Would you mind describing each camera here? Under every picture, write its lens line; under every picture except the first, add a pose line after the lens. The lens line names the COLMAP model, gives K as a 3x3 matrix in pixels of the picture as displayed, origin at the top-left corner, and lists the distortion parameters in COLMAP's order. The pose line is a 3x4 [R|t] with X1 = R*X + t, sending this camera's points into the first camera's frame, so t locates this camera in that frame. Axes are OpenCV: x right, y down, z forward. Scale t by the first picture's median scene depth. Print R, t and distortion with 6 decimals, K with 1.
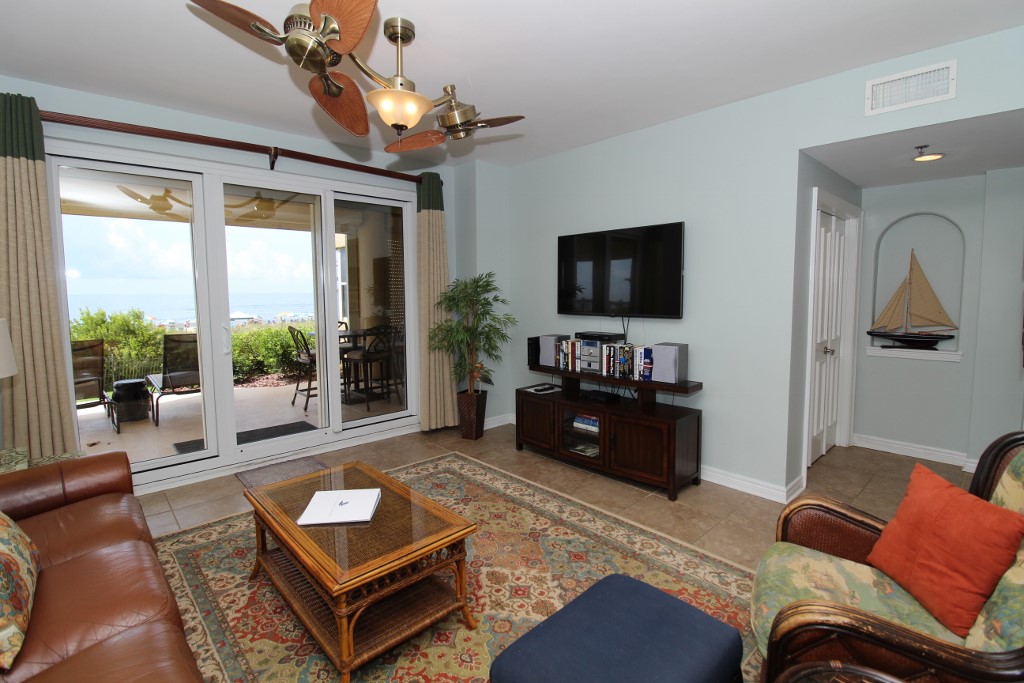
lens RADIAL K [[472.7, 0, 511.2], [0, 472.7, 328.9], [0, 0, 1]] dist [-0.004438, -0.010571]
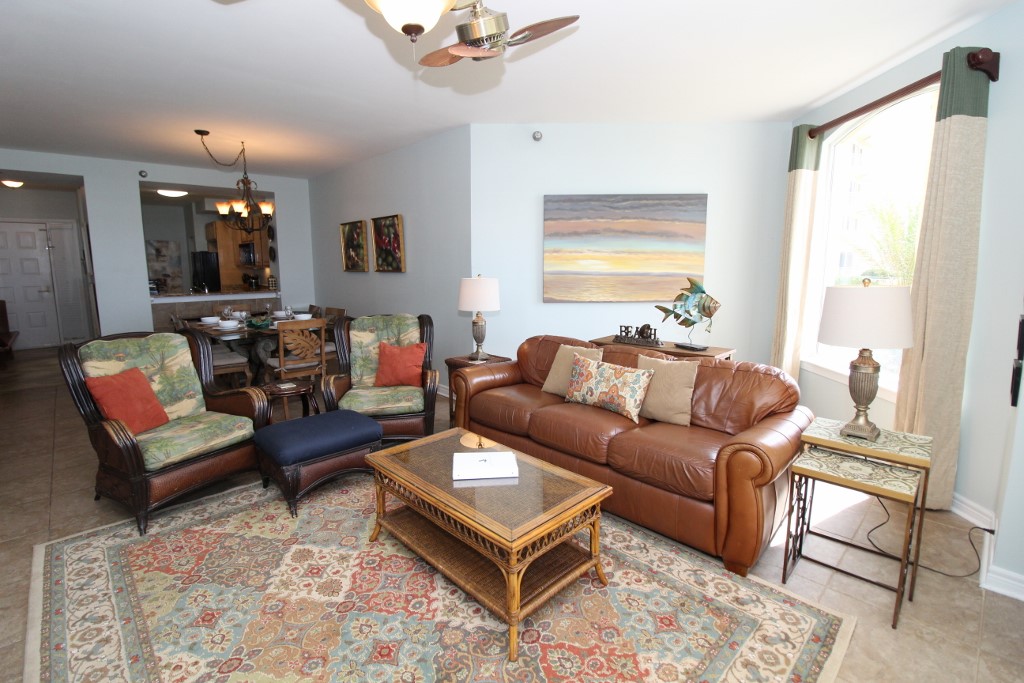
lens RADIAL K [[474.7, 0, 508.7], [0, 474.7, 320.4], [0, 0, 1]] dist [-0.002537, -0.010762]
pose [[-0.999939, 0.010757, -0.002693, -0.247048], [0.009992, 0.979373, 0.201813, -0.093696], [0.004808, 0.201773, -0.979420, 1.187426]]
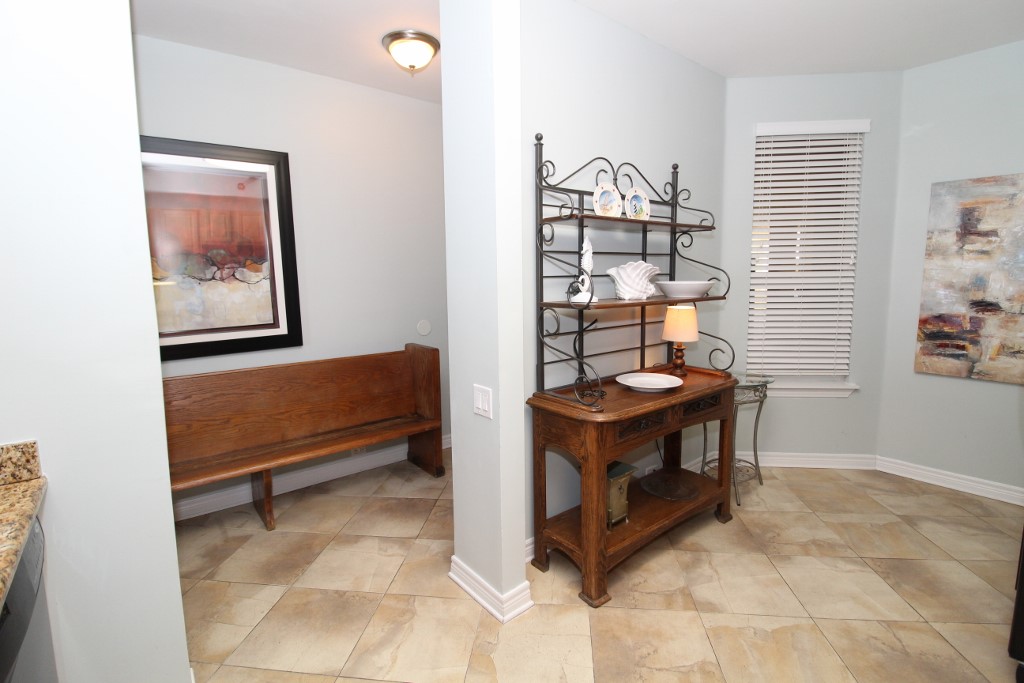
lens RADIAL K [[472.7, 0, 511.2], [0, 472.7, 328.9], [0, 0, 1]] dist [-0.004438, -0.010571]
pose [[0.082396, -0.100597, 0.991510, 1.087576], [0.095425, 0.991118, 0.092627, 0.103820], [-0.992021, 0.086983, 0.091263, -1.143641]]
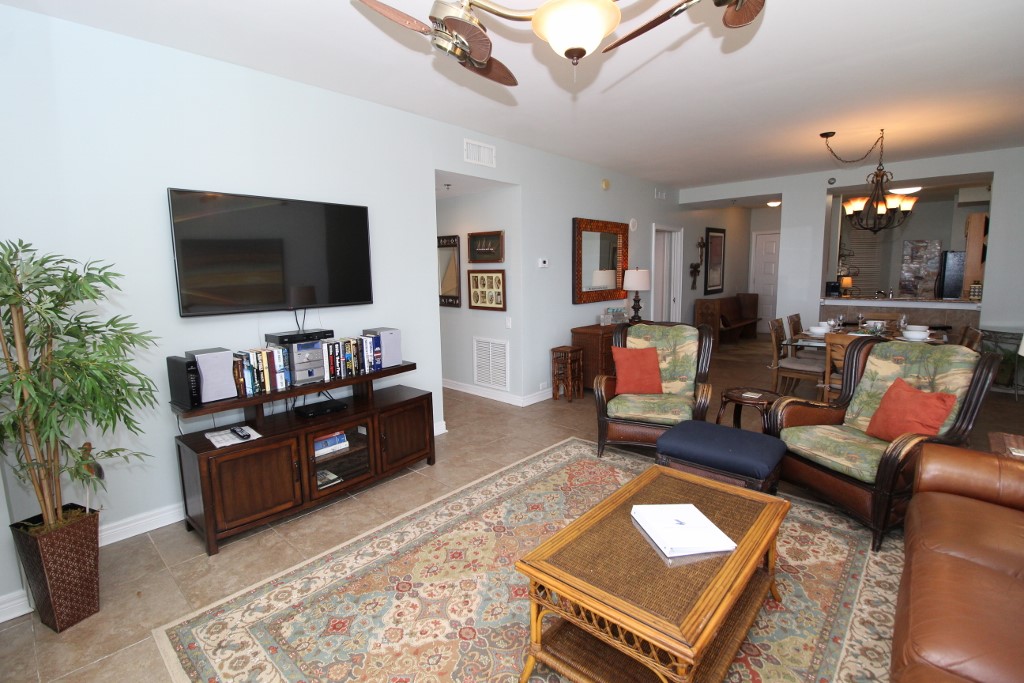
lens RADIAL K [[472.7, 0, 511.2], [0, 472.7, 328.9], [0, 0, 1]] dist [-0.004438, -0.010571]
pose [[-0.082118, -0.114324, 0.990044, -0.674336], [0.097108, 0.987754, 0.122114, -0.063239], [-0.991880, 0.106169, -0.070010, 0.788891]]
